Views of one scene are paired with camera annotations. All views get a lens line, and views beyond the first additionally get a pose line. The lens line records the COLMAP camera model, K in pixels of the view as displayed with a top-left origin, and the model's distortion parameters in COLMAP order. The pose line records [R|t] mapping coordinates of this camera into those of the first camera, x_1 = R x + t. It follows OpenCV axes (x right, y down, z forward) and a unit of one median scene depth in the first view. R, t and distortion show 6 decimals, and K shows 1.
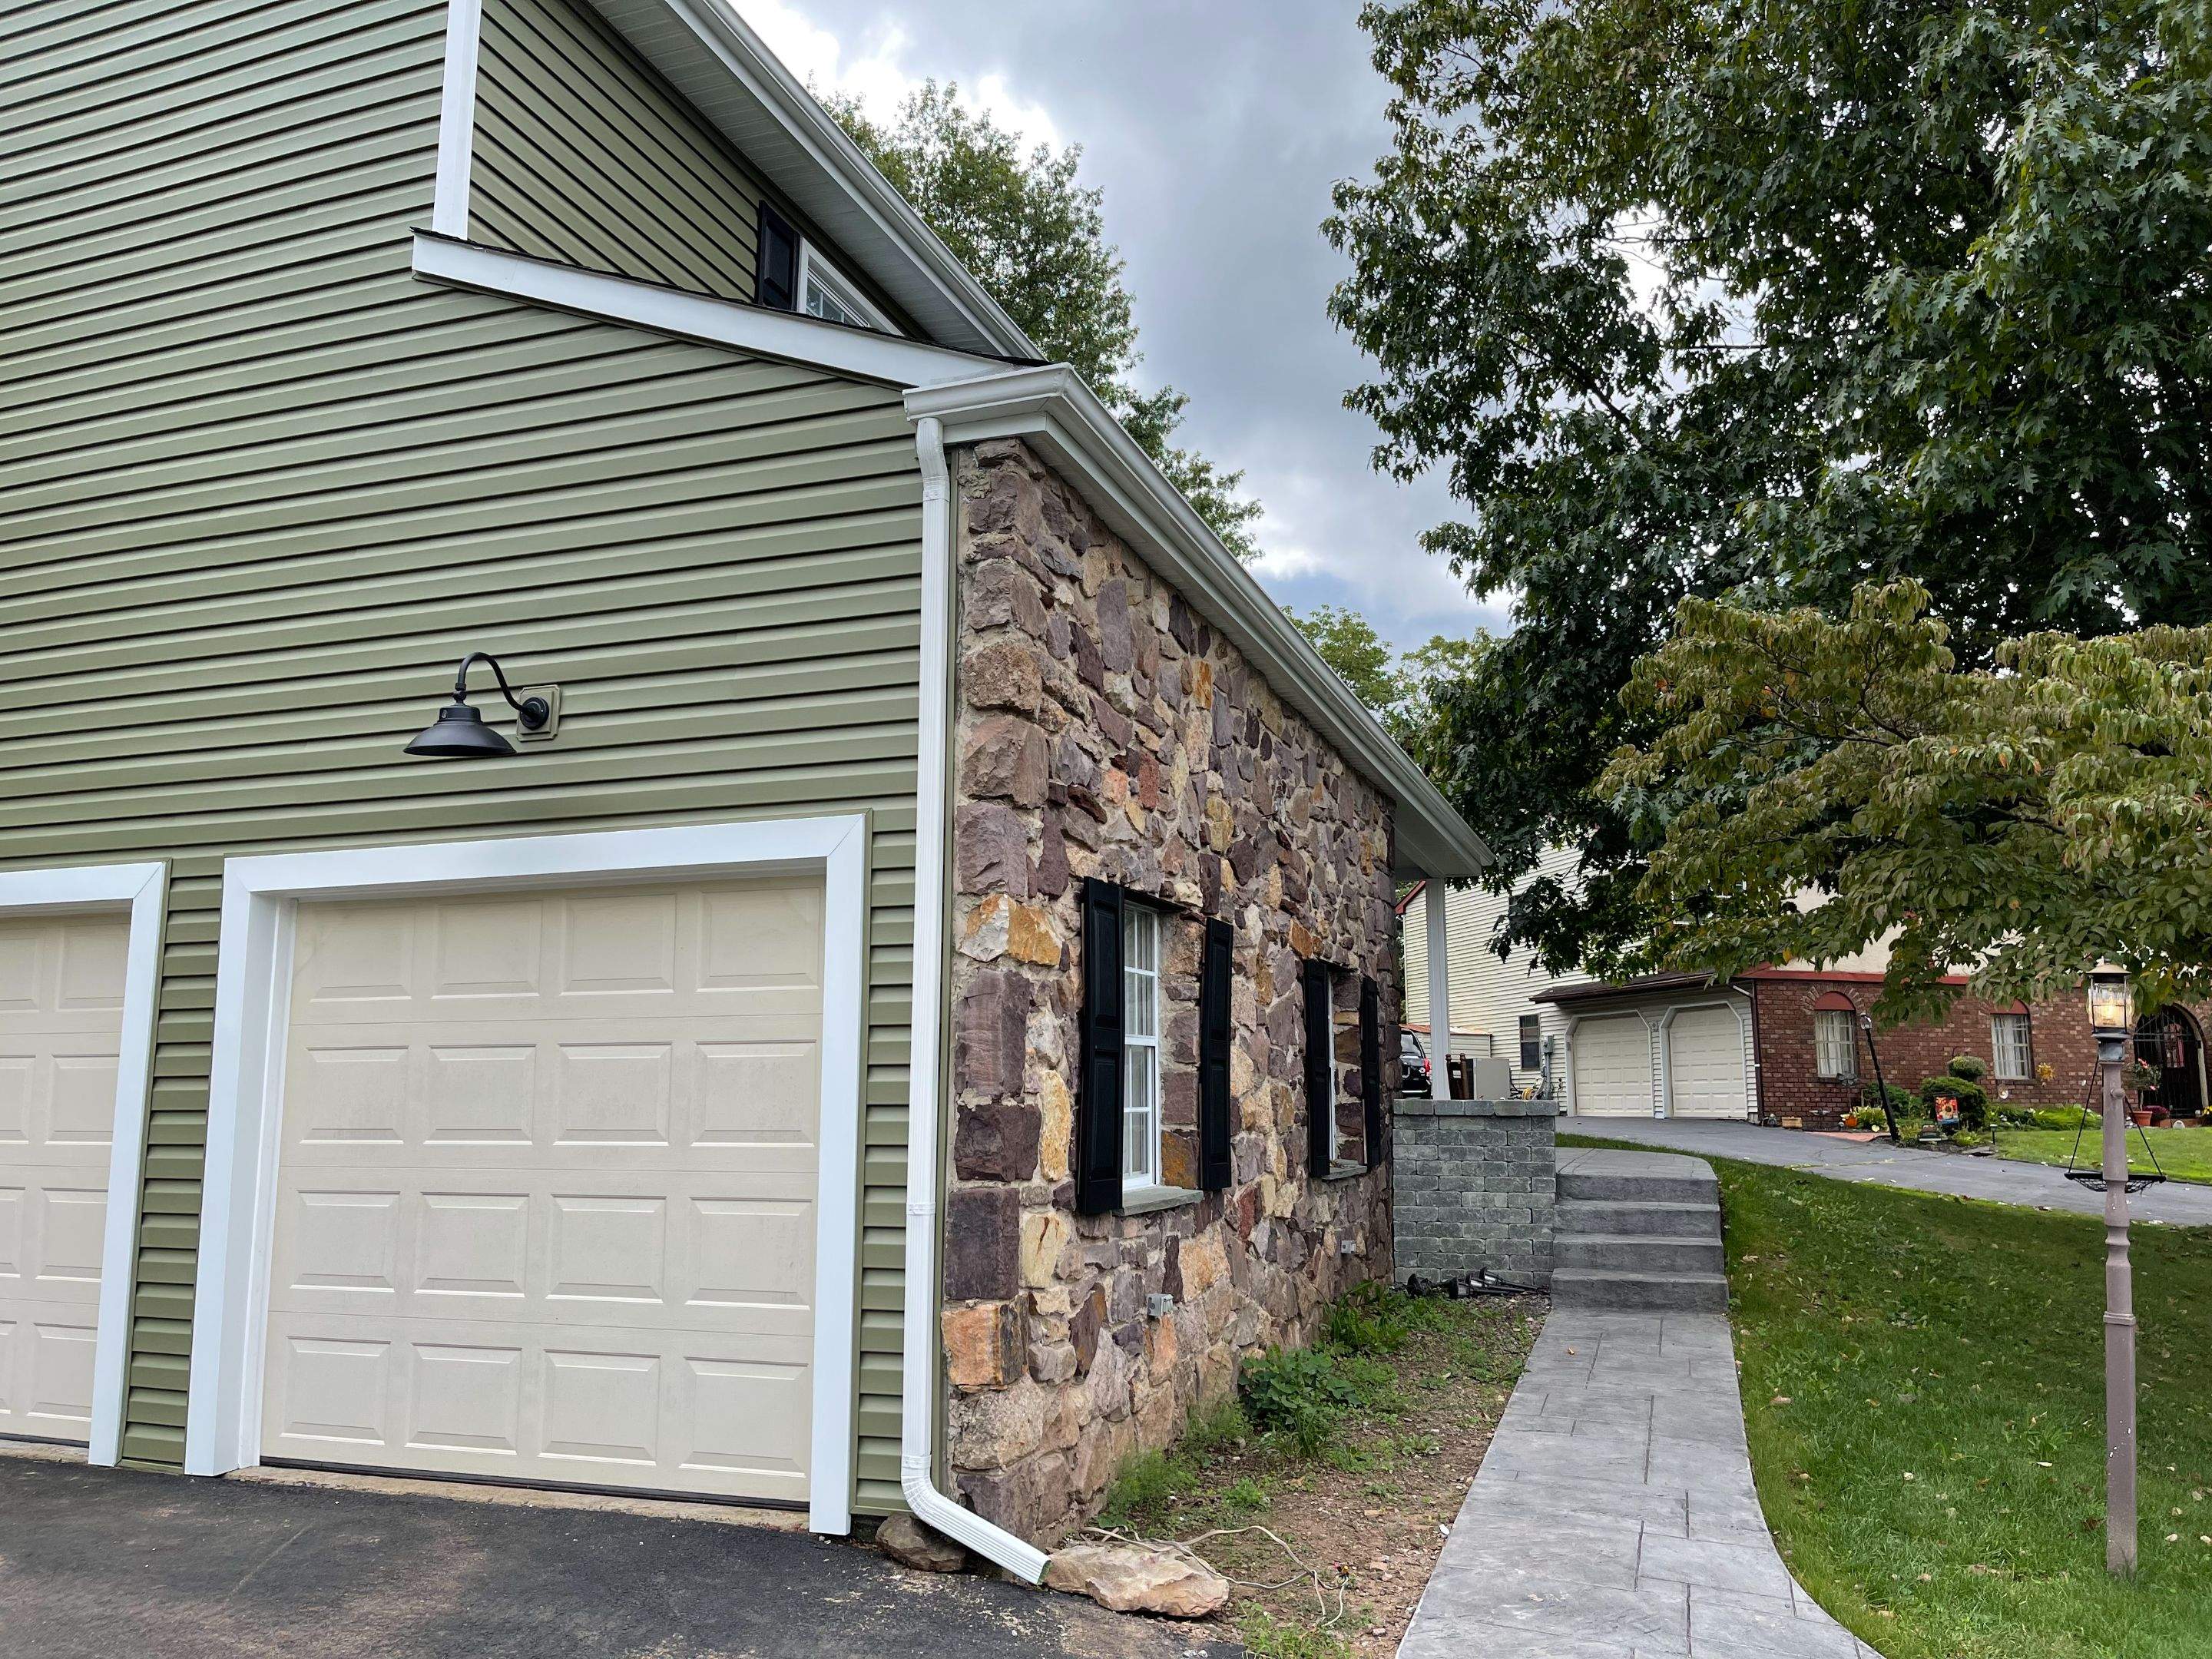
lens RADIAL K [[1665.3, 0, 1106.0], [0, 1665.3, 829.5], [0, 0, 1]] dist [0.052289, -0.058043]
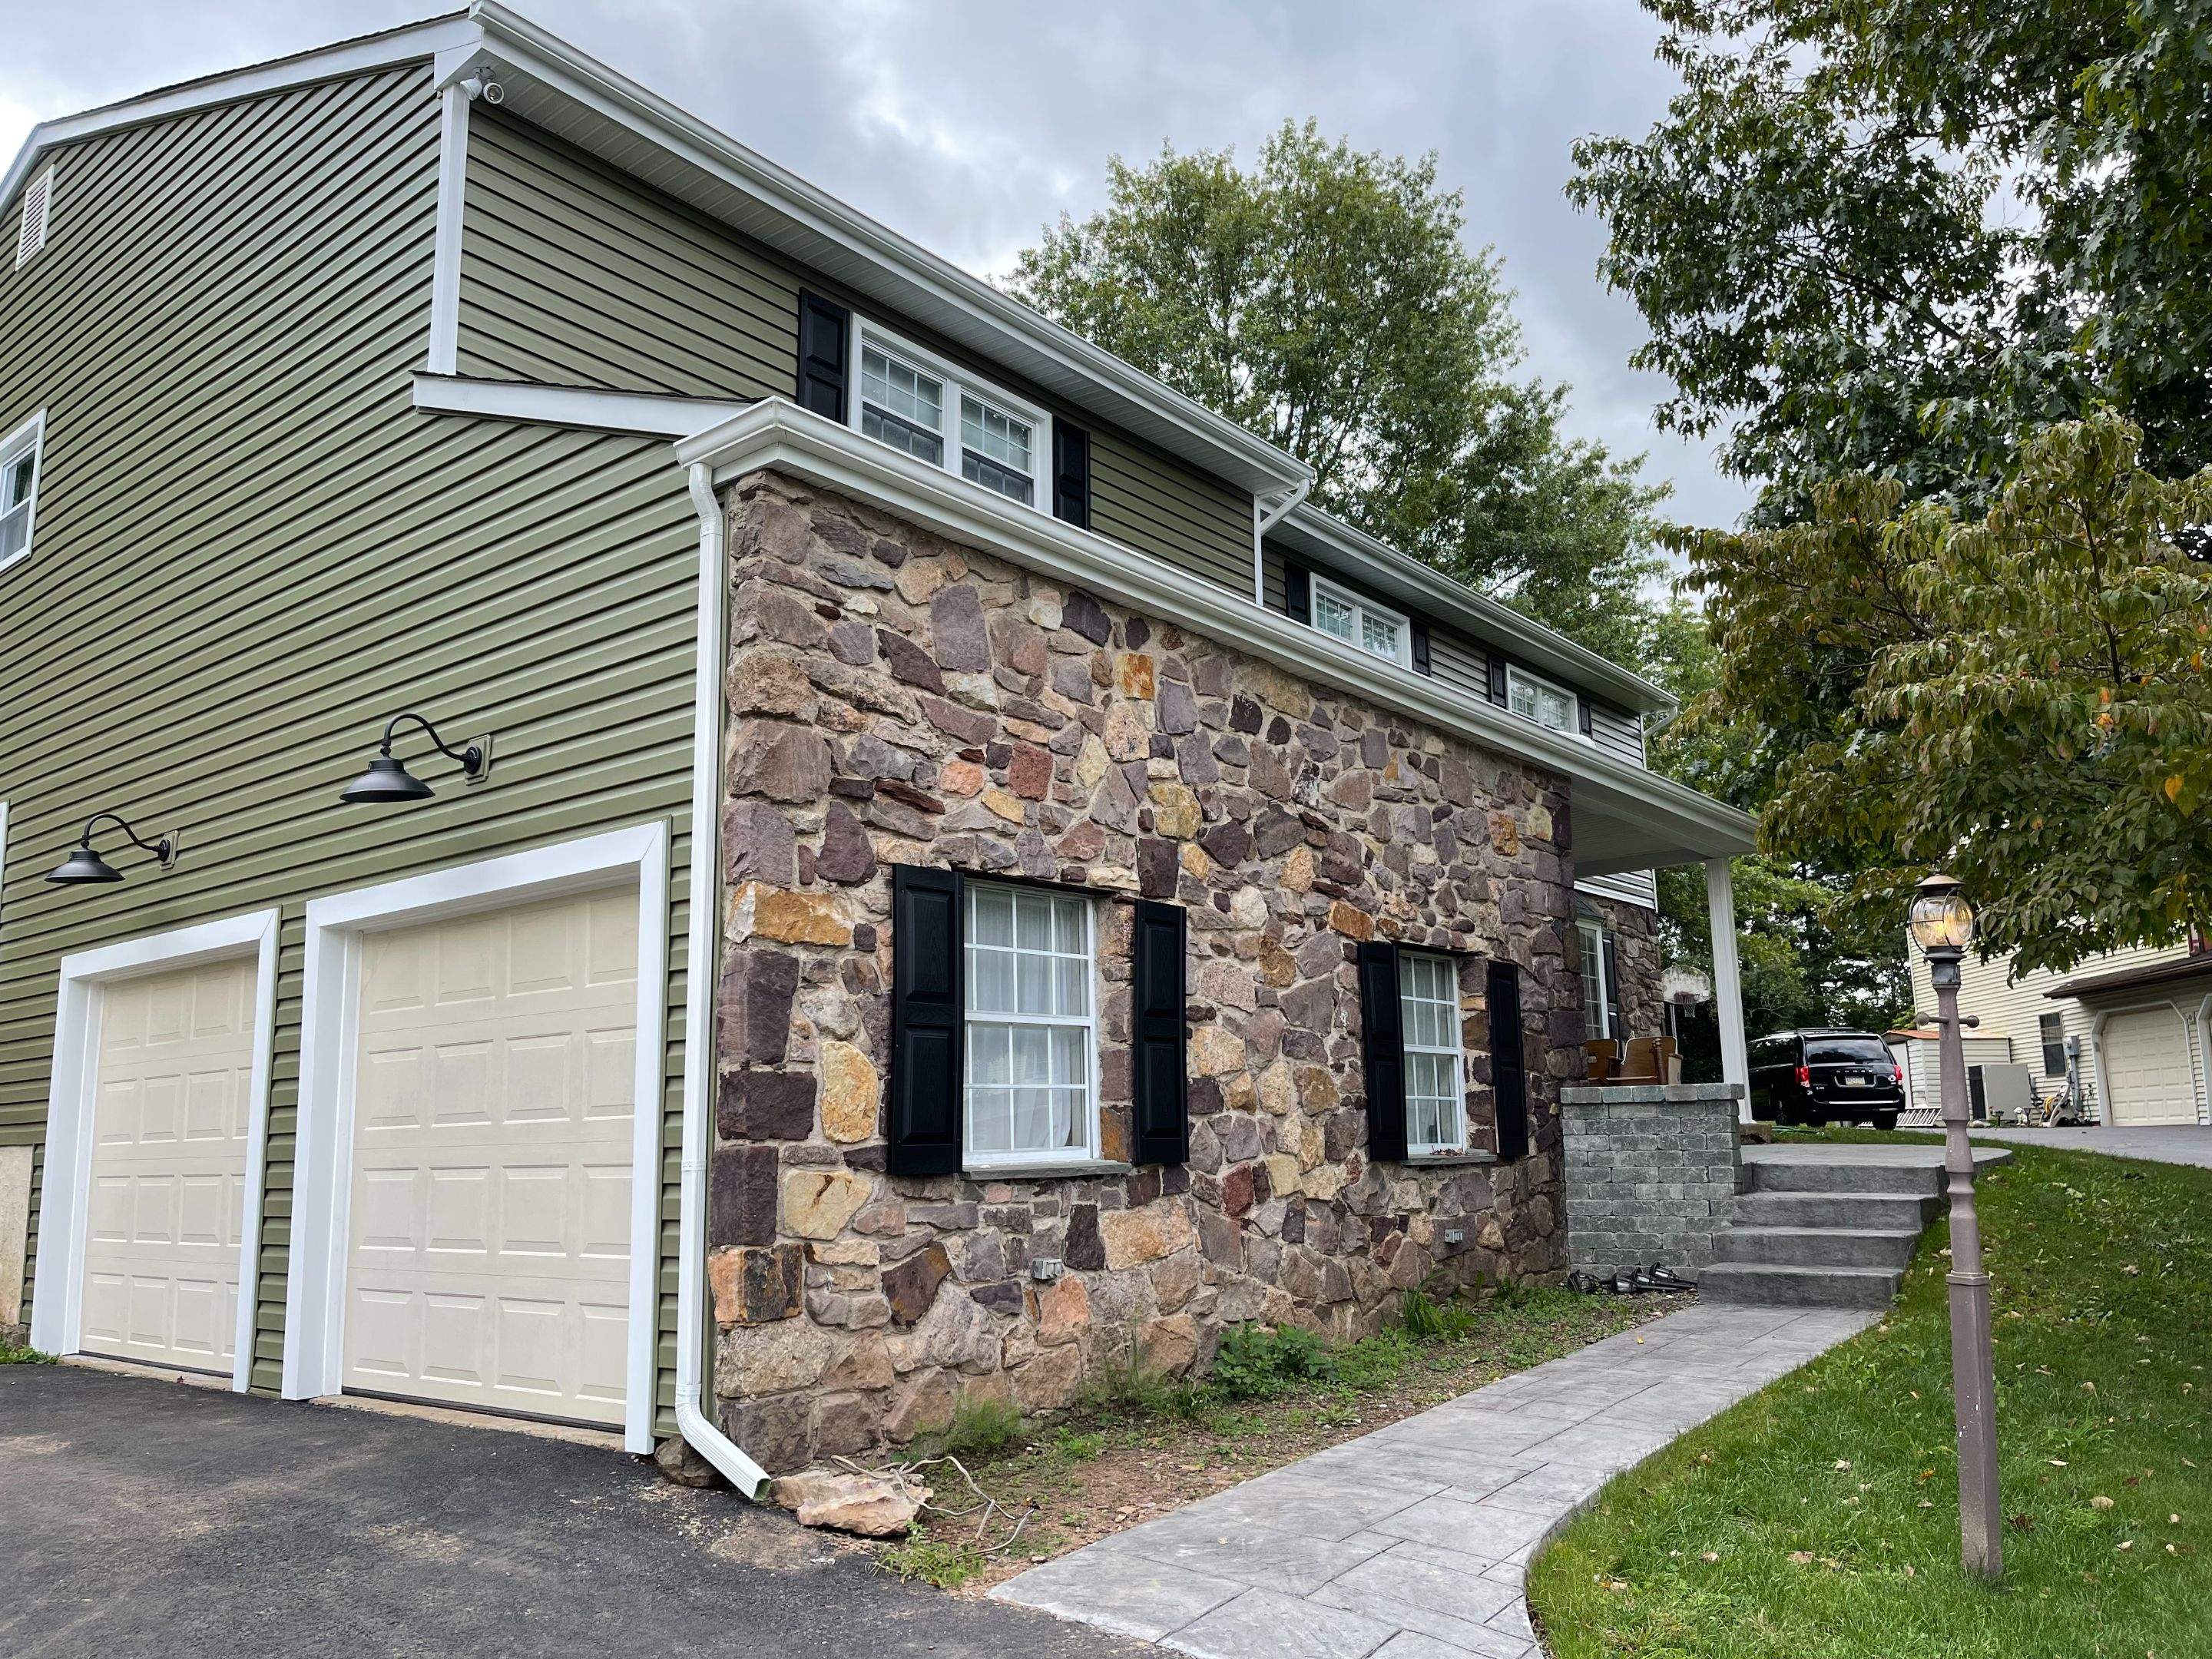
lens RADIAL K [[1656.7, 0, 1103.5], [0, 1656.7, 849.6], [0, 0, 1]] dist [0.041206, -0.003534]
pose [[0.941906, -0.077395, -0.326839, 0.422661], [0.073746, 0.996999, -0.023563, 0.049770], [0.327682, -0.001909, 0.944786, 0.029771]]
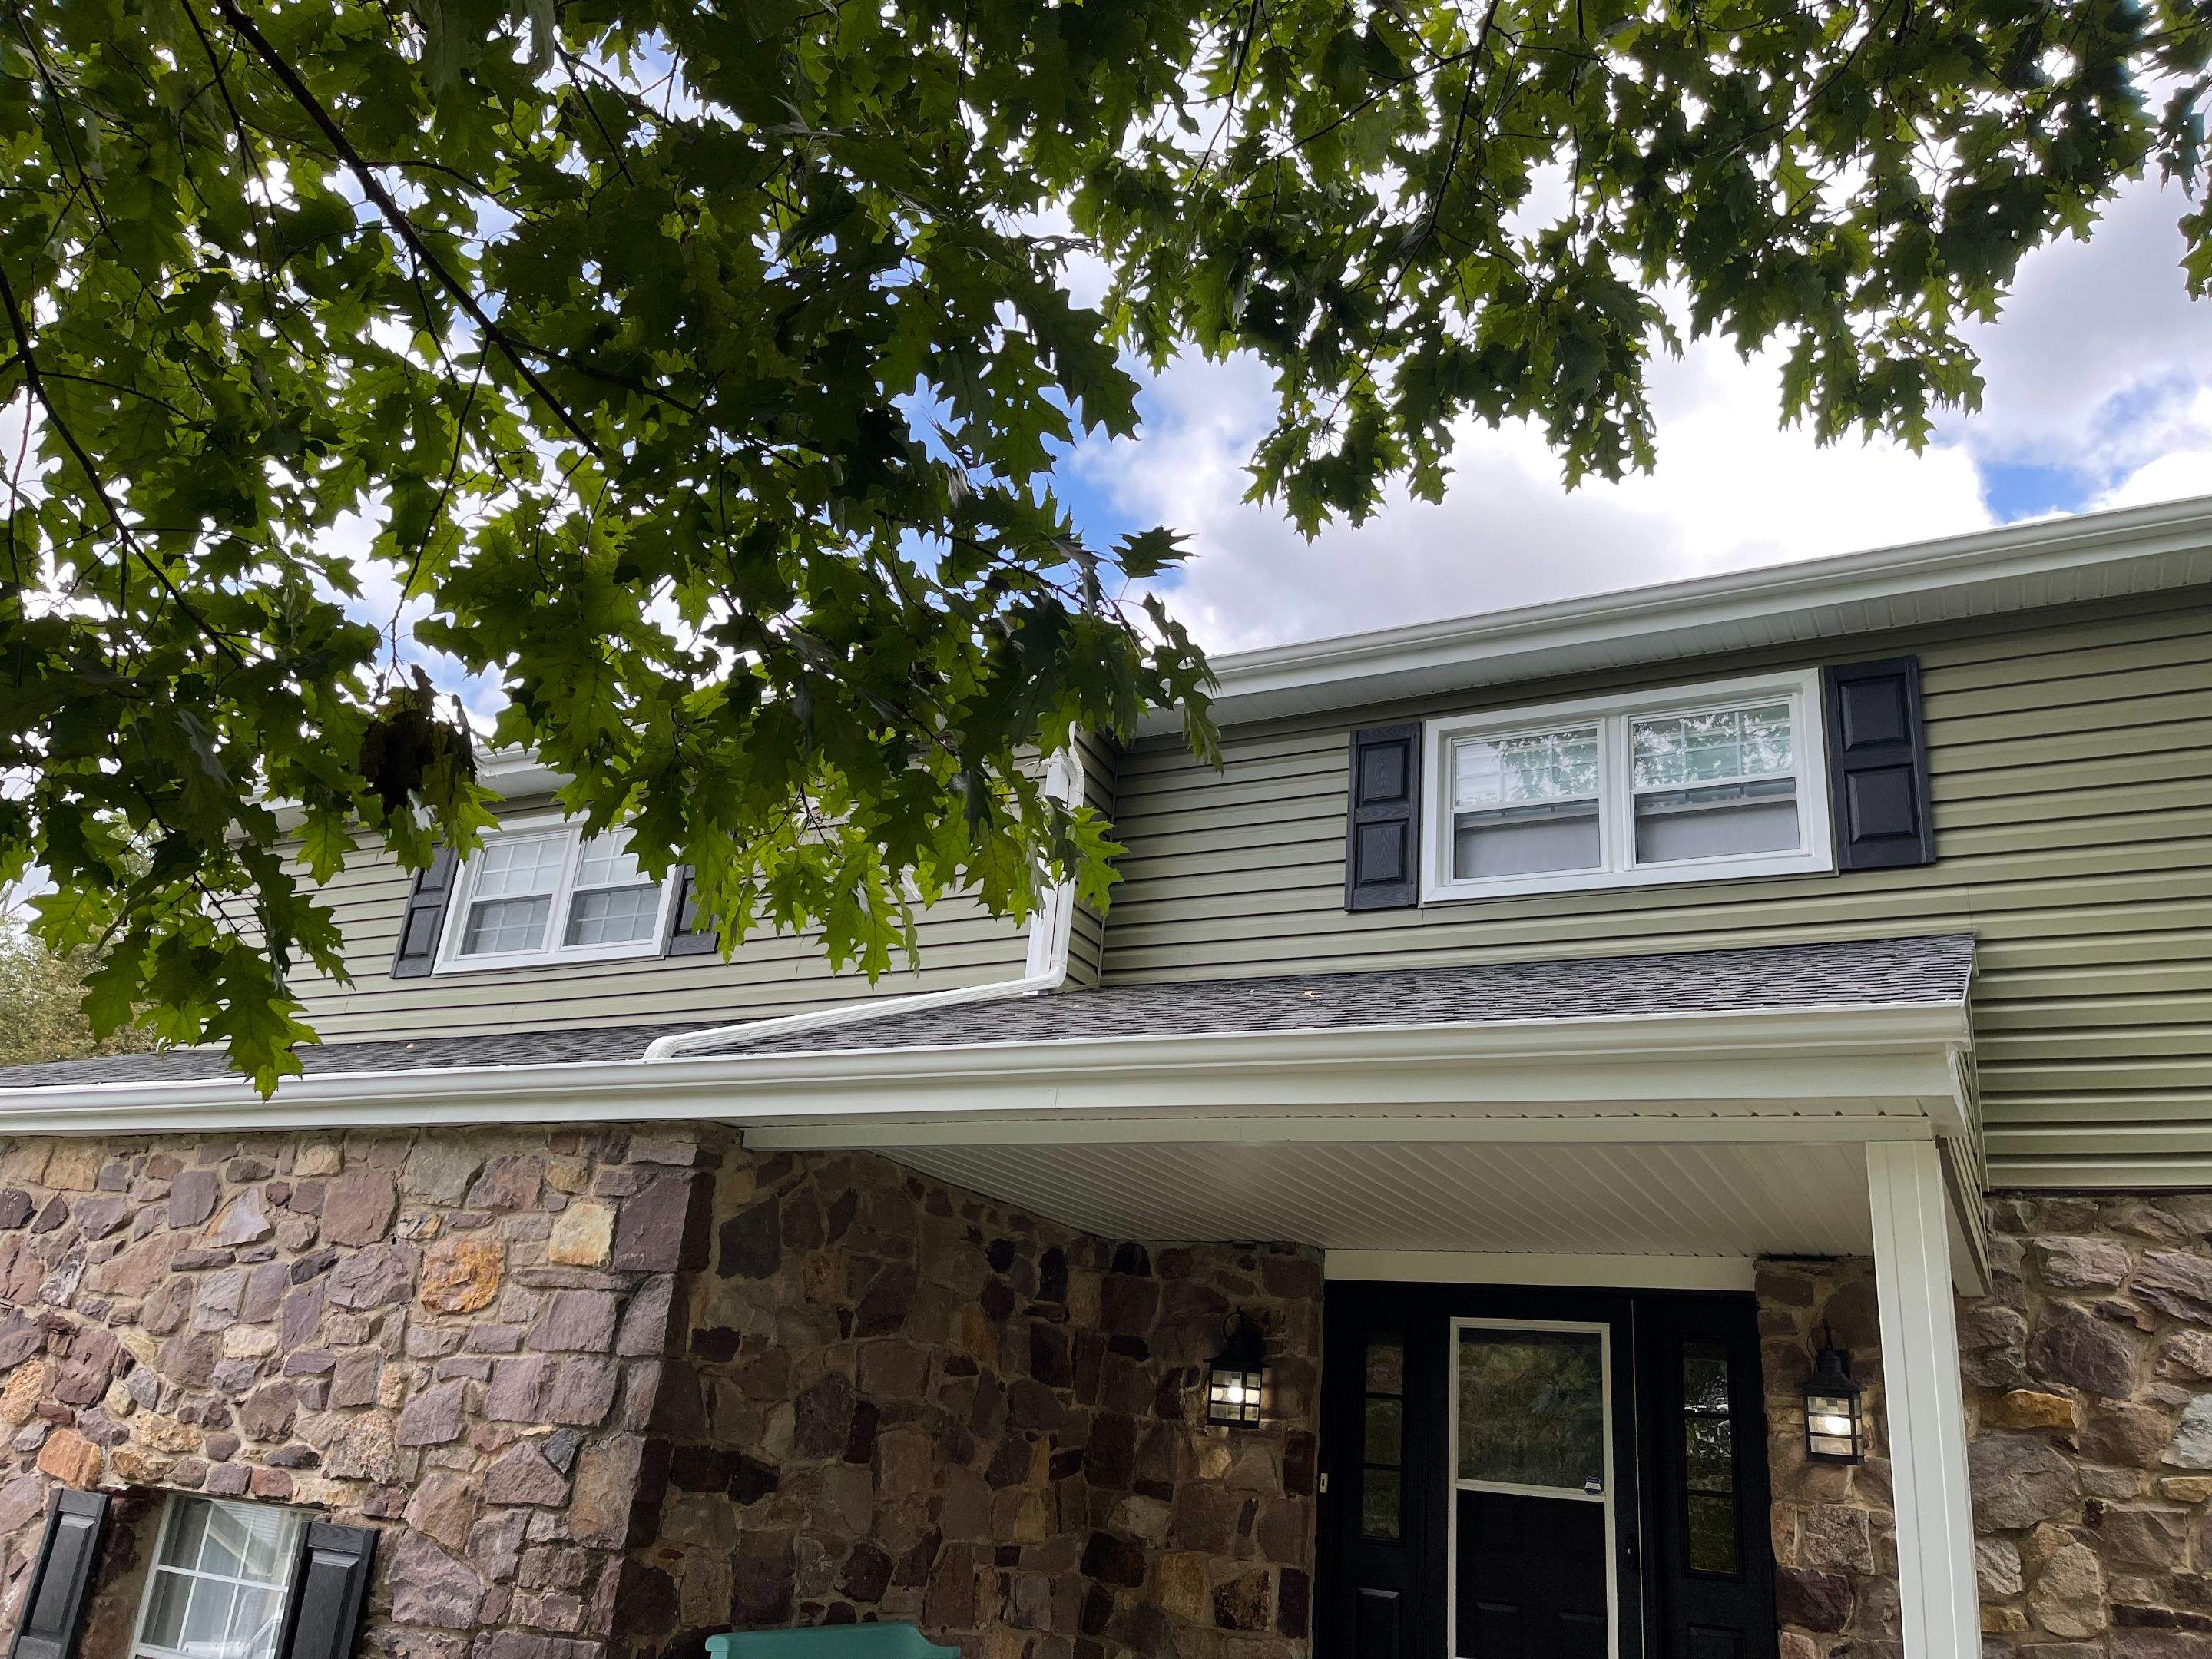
lens RADIAL K [[1665.3, 0, 1106.0], [0, 1665.3, 829.5], [0, 0, 1]] dist [0.052289, -0.058043]
pose [[-0.139400, -0.470810, -0.871152, 1.144844], [0.021220, 0.878119, -0.477971, 0.264148], [0.990009, -0.085115, -0.112419, 2.269344]]
